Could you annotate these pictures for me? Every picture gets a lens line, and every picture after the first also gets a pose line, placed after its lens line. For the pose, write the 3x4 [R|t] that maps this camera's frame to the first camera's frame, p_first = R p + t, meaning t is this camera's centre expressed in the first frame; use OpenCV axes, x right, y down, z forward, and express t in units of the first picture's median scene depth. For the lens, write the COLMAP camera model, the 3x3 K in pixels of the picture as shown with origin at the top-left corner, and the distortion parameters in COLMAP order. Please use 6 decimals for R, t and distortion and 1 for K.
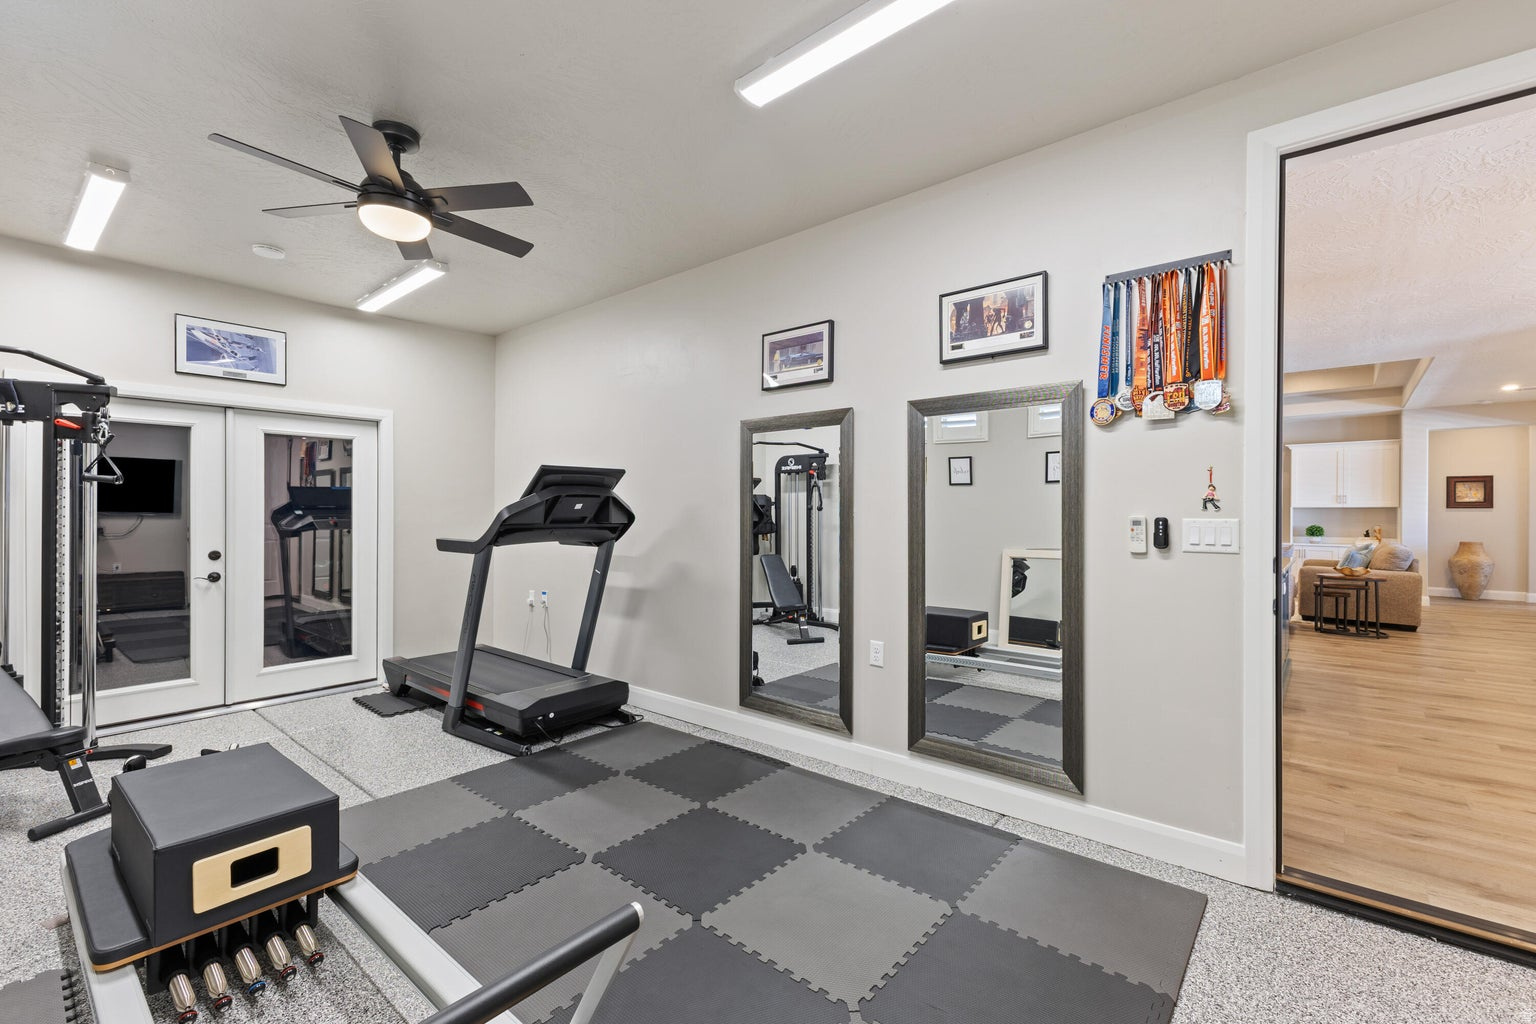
lens RADIAL K [[667.8, 0, 775.7], [0, 667.8, 511.7], [0, 0, 1]] dist [0.004992, -0.001446]
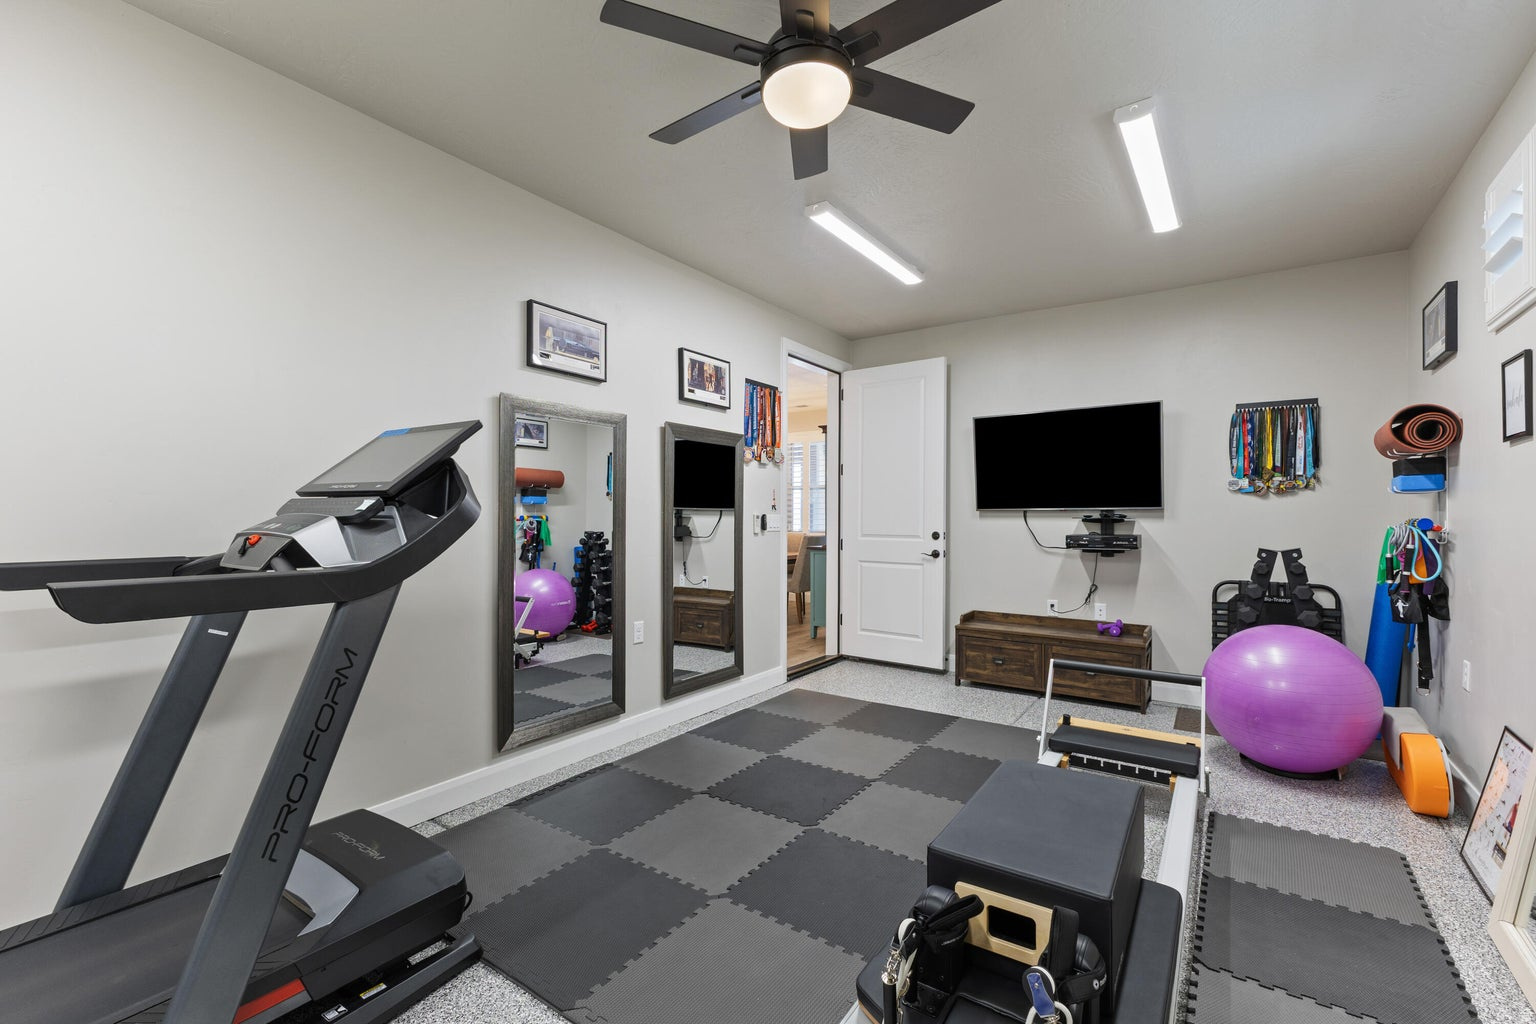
lens RADIAL K [[667.8, 0, 774.3], [0, 667.8, 516.4], [0, 0, 1]] dist [0.004992, -0.001446]
pose [[-0.105103, -0.000561, 0.994461, -1.129716], [-0.003928, 0.999992, 0.000149, 0.012175], [-0.994454, -0.003891, -0.105104, 0.983474]]
